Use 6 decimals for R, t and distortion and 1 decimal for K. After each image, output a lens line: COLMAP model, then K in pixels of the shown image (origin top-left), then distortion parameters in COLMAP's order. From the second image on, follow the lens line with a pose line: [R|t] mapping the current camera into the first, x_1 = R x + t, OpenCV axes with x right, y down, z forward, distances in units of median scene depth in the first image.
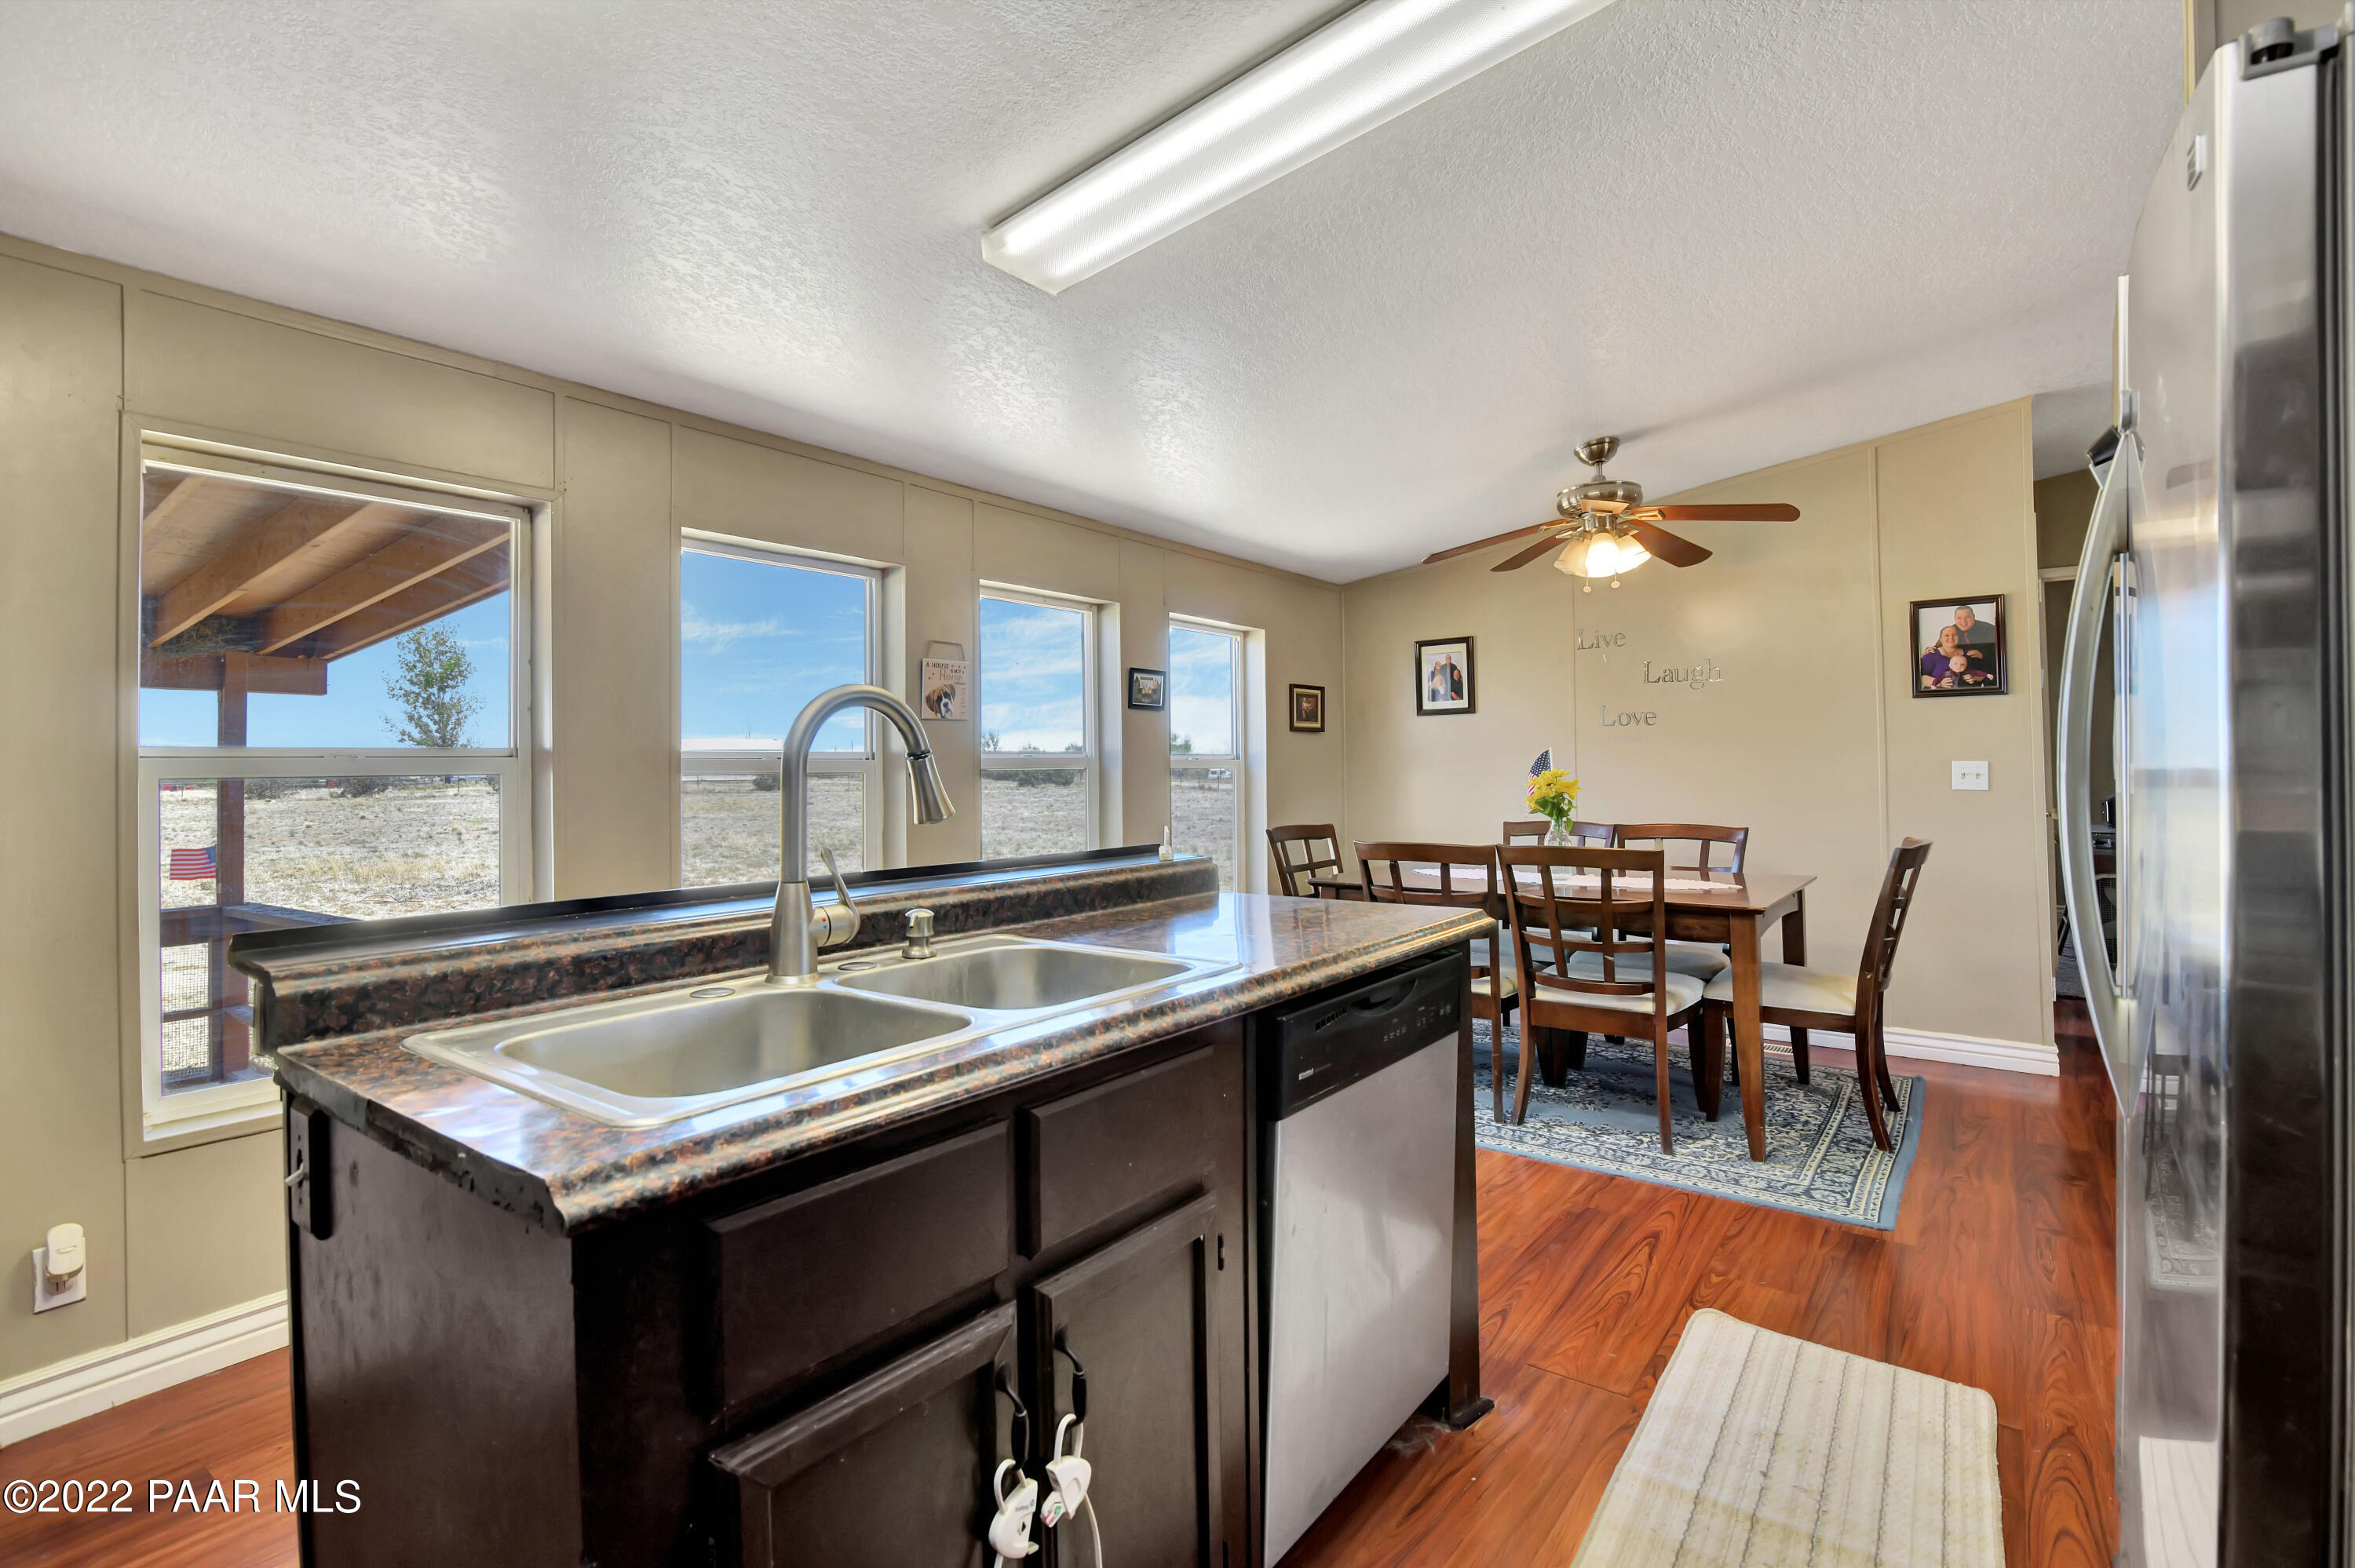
lens RADIAL K [[1091.9, 0, 1163.3], [0, 1091.9, 735.0], [0, 0, 1]] dist [-0.005068, -0.000846]
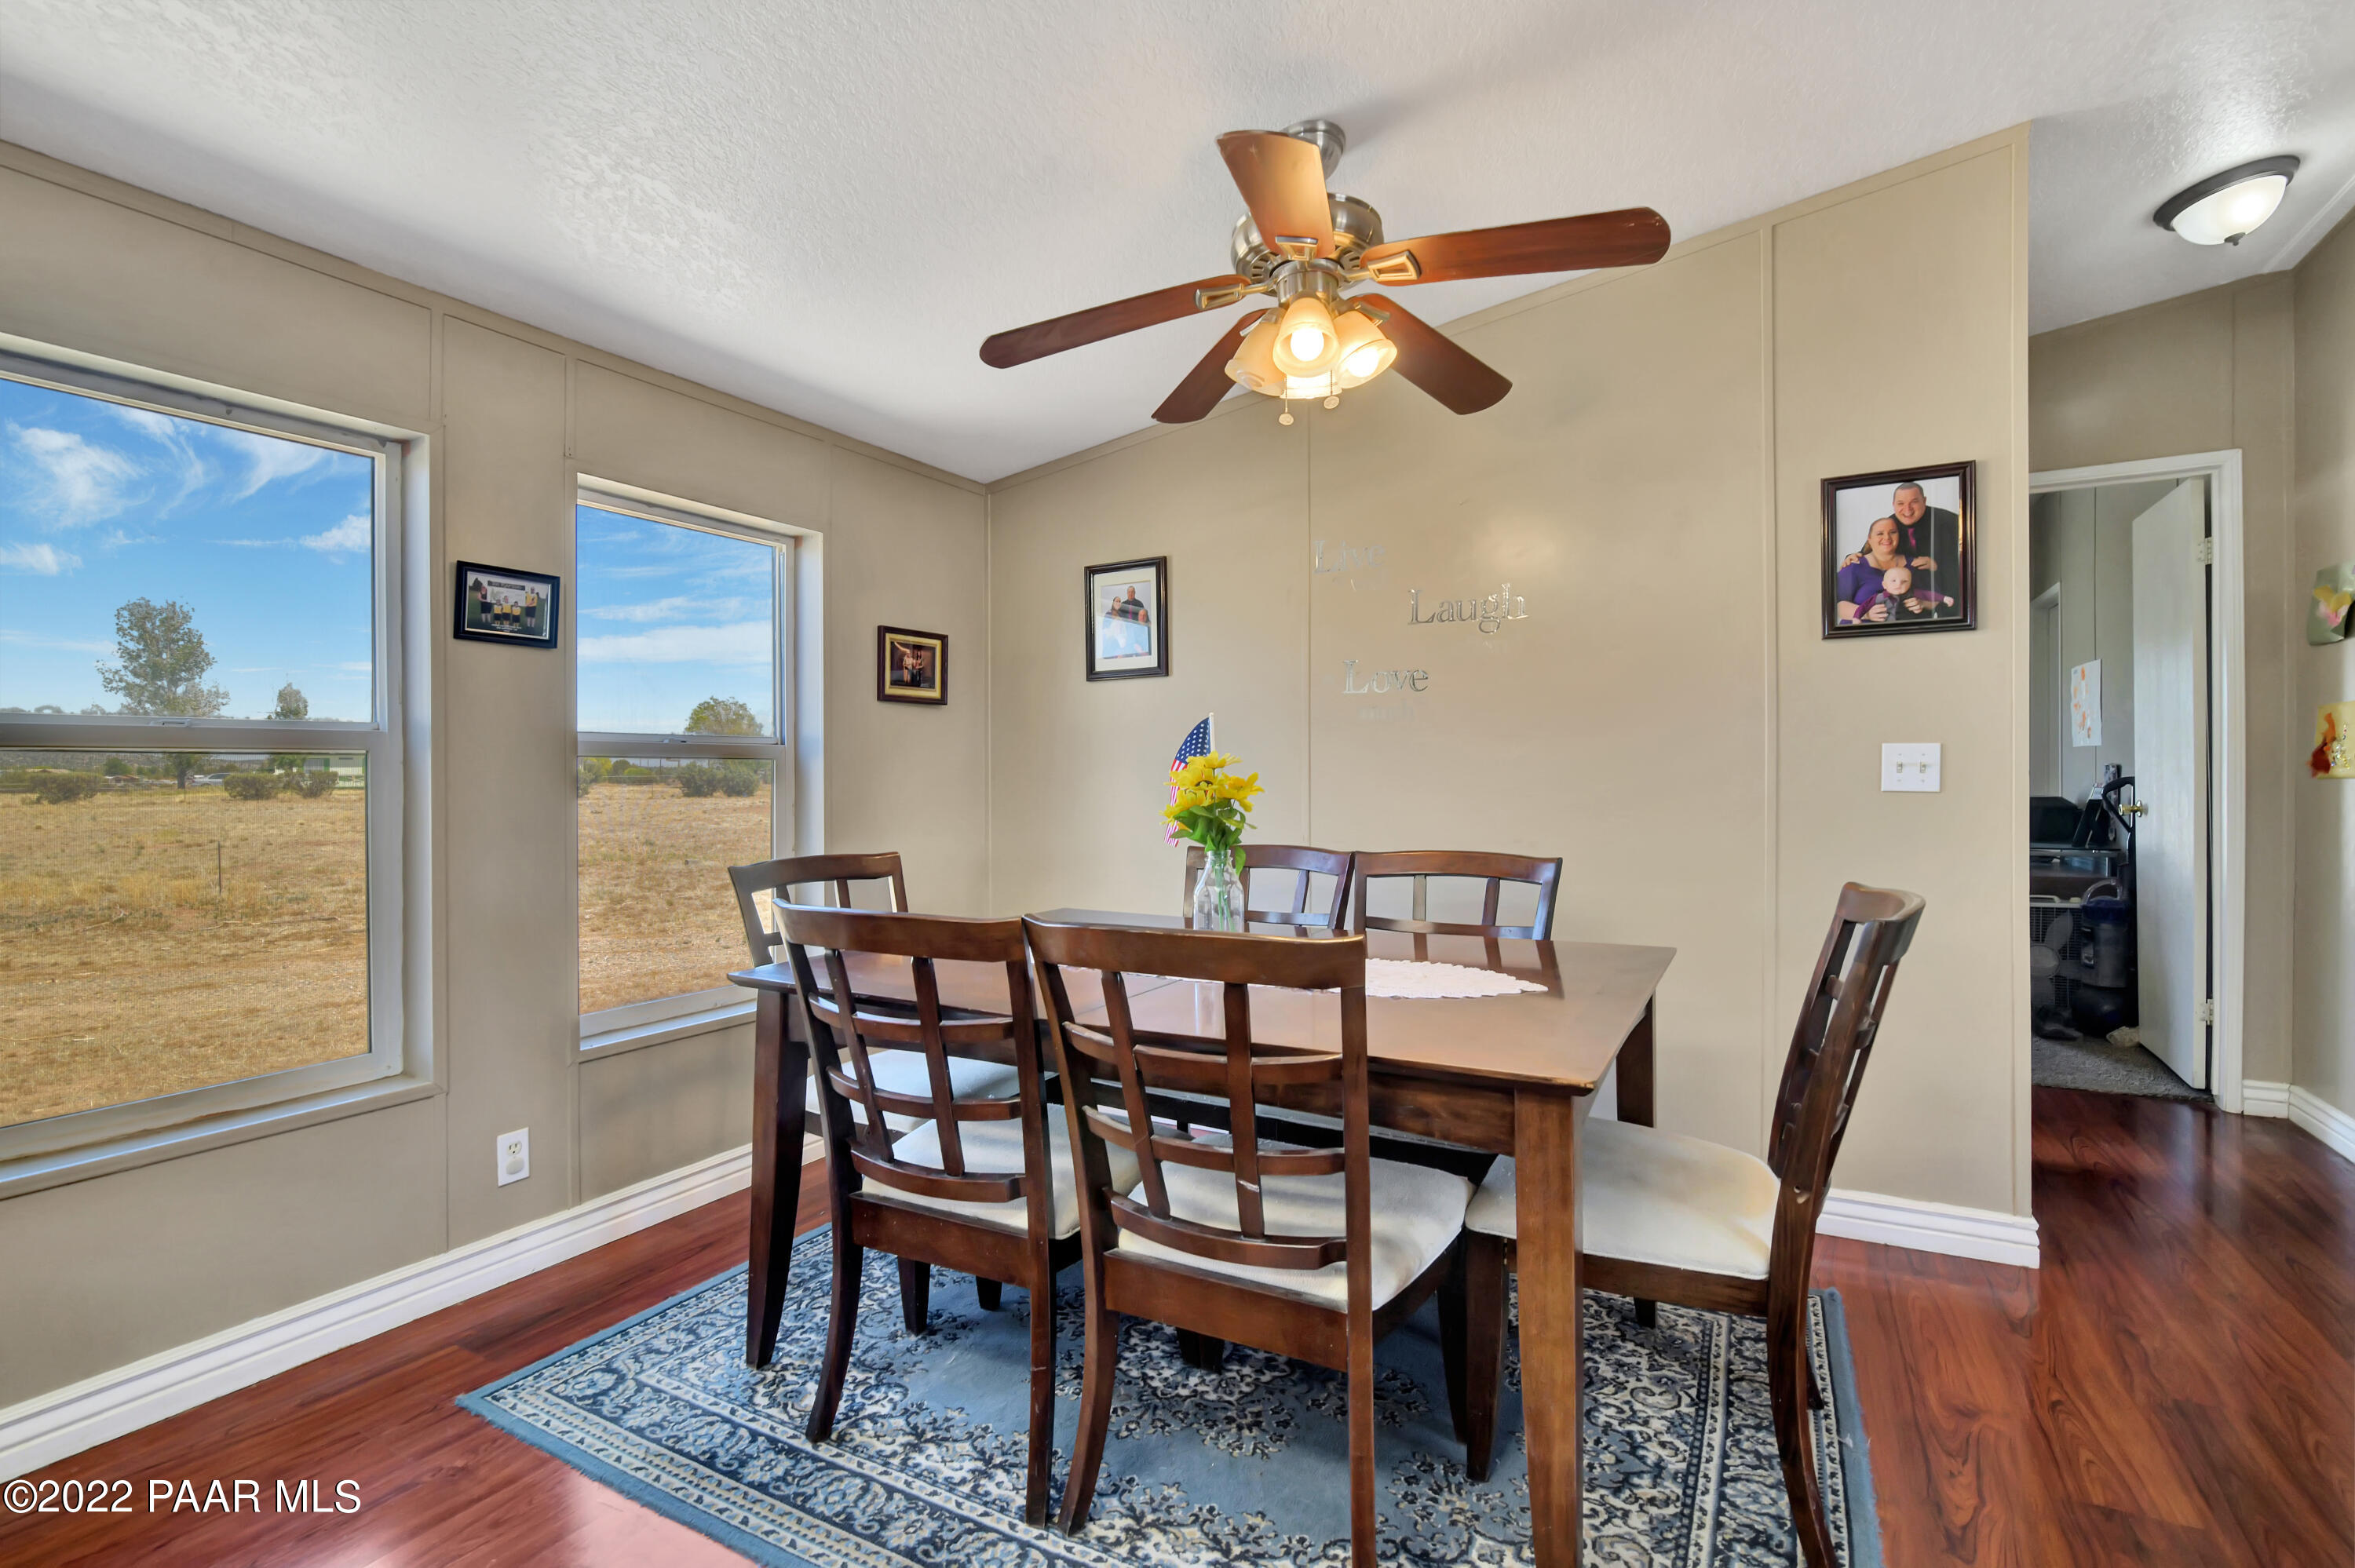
lens RADIAL K [[1091.9, 0, 1165.0], [0, 1091.9, 780.3], [0, 0, 1]] dist [-0.005068, -0.000846]
pose [[0.989900, 0.000238, 0.141768, 0.251736], [-0.005550, 0.999297, 0.037072, 0.024047], [-0.141659, -0.037484, 0.989206, 0.467953]]
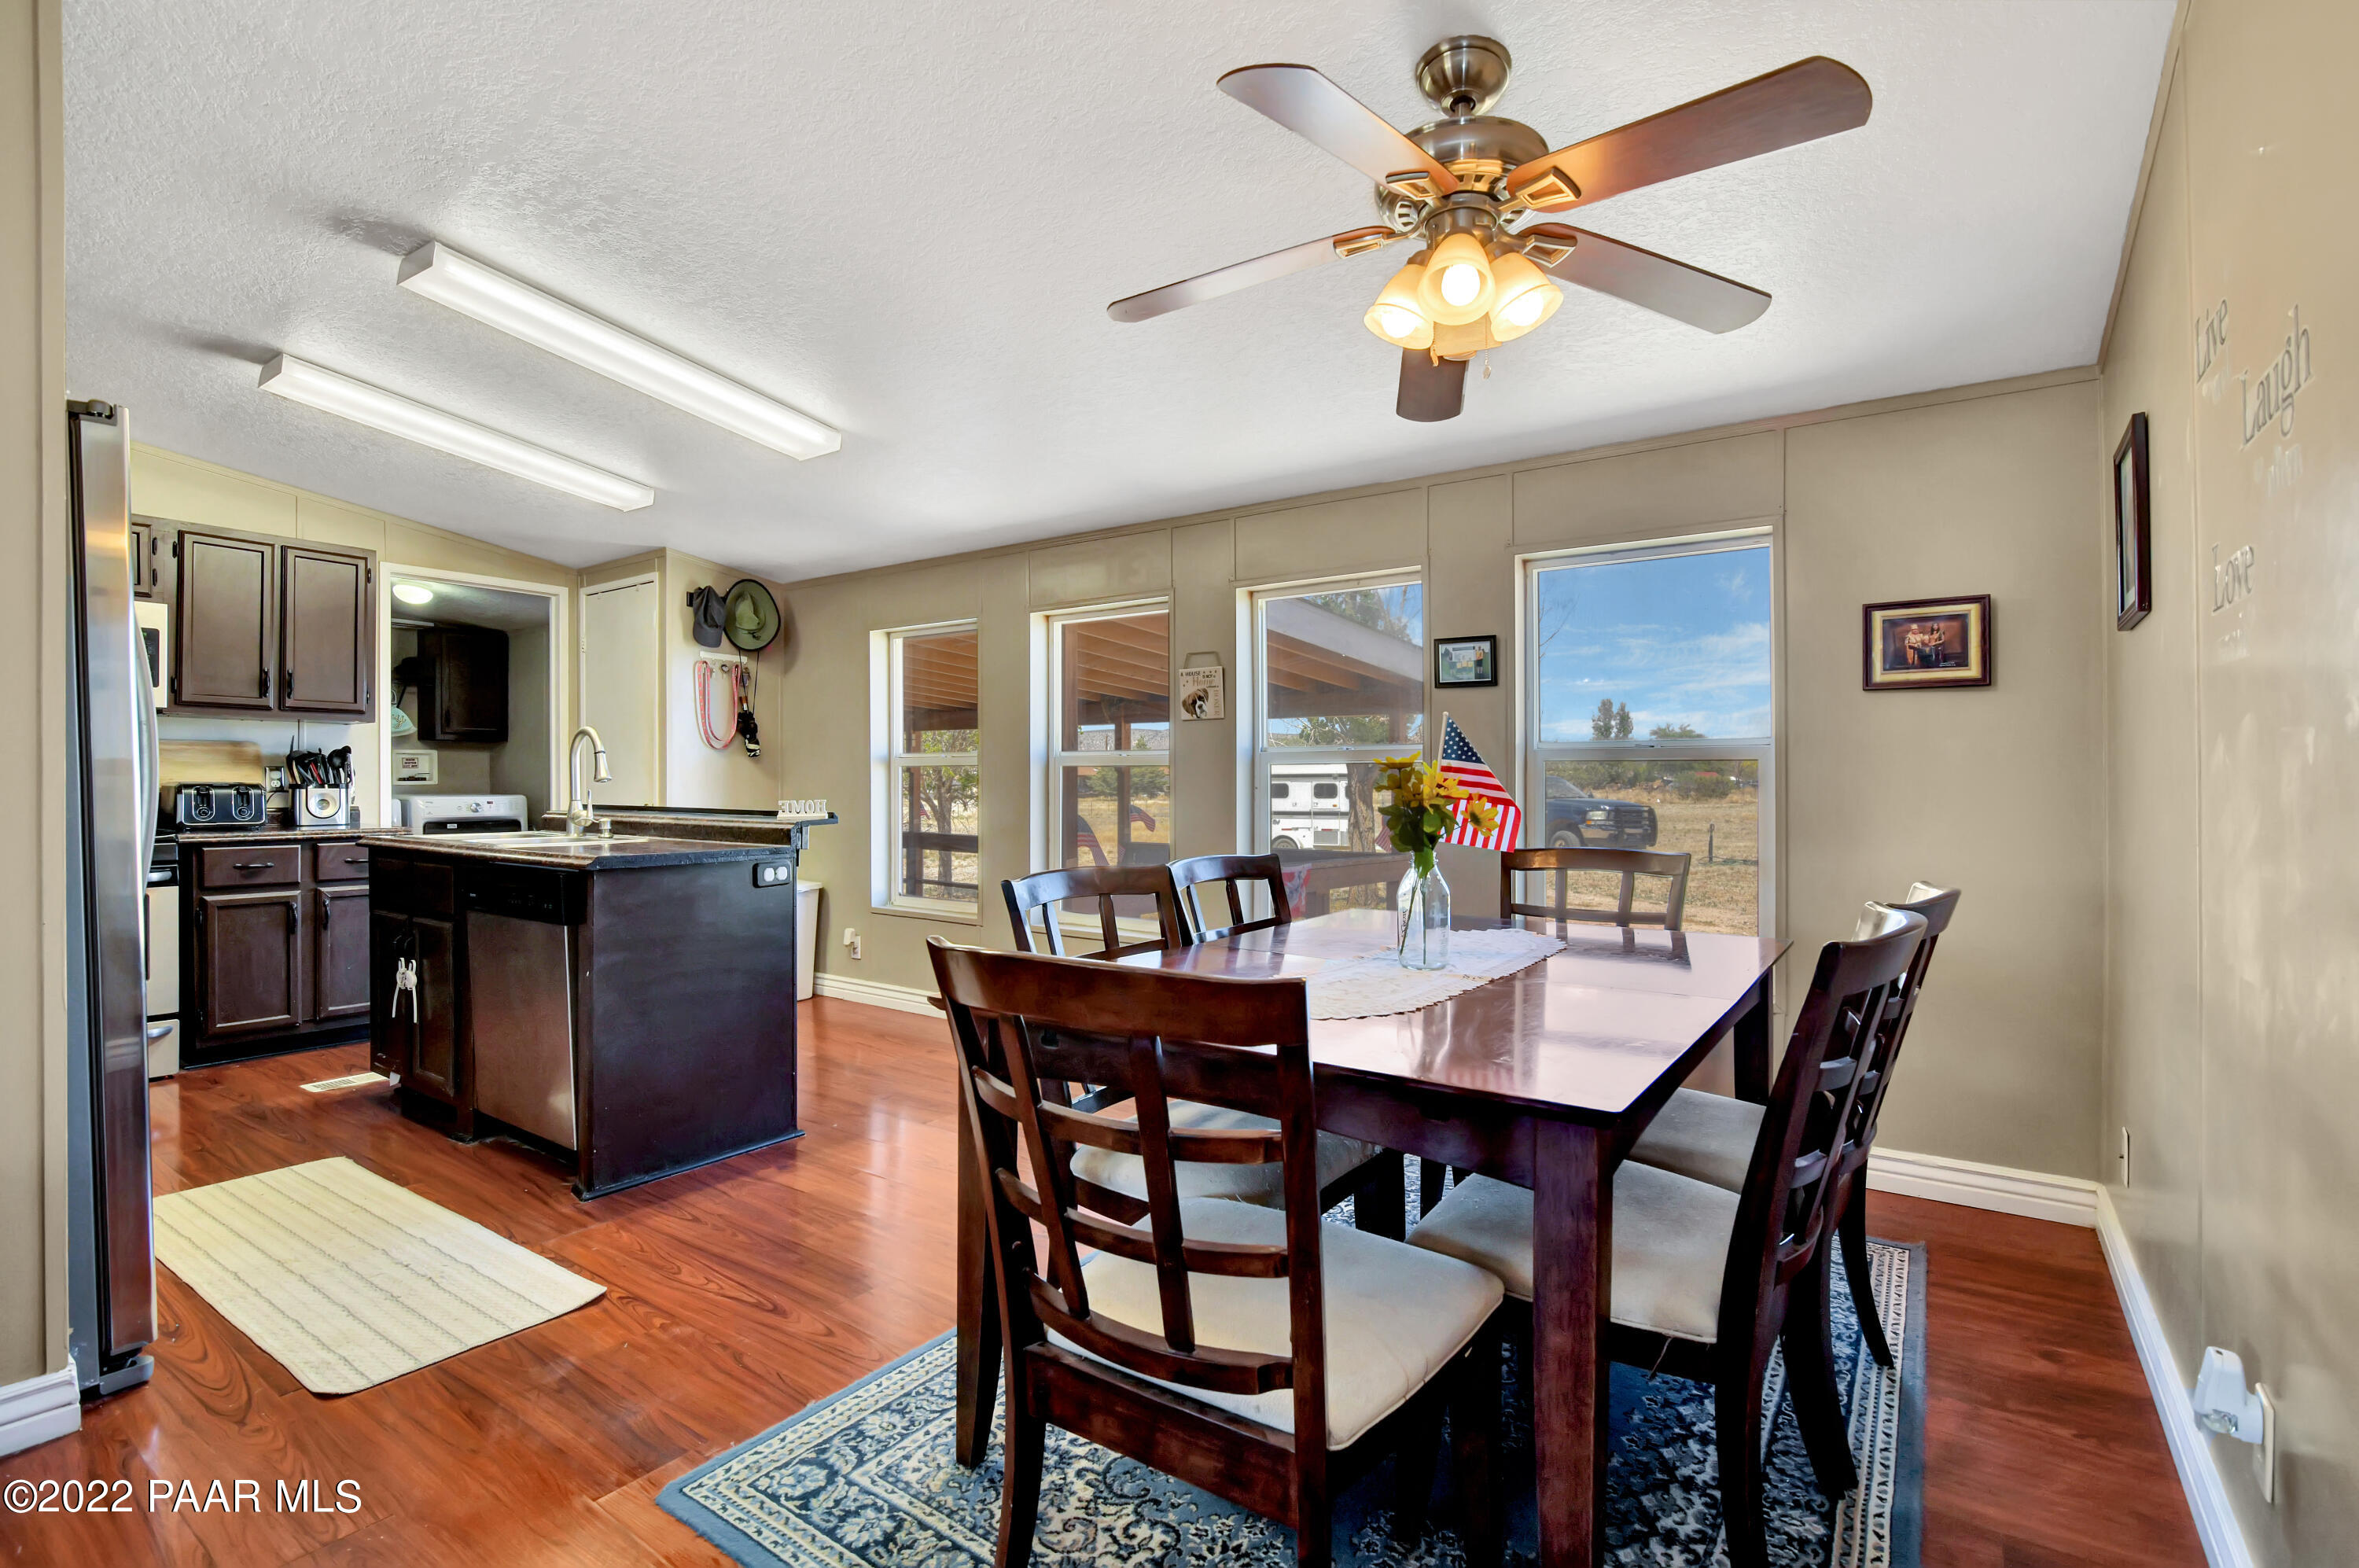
lens RADIAL K [[1093.9, 0, 1189.4], [0, 1093.9, 771.6], [0, 0, 1]] dist [-0.005068, -0.000846]
pose [[0.034106, 0.003626, -0.999412, 0.856135], [0.029353, 0.999558, 0.004629, 0.031416], [0.998987, -0.029493, 0.033984, 0.854256]]
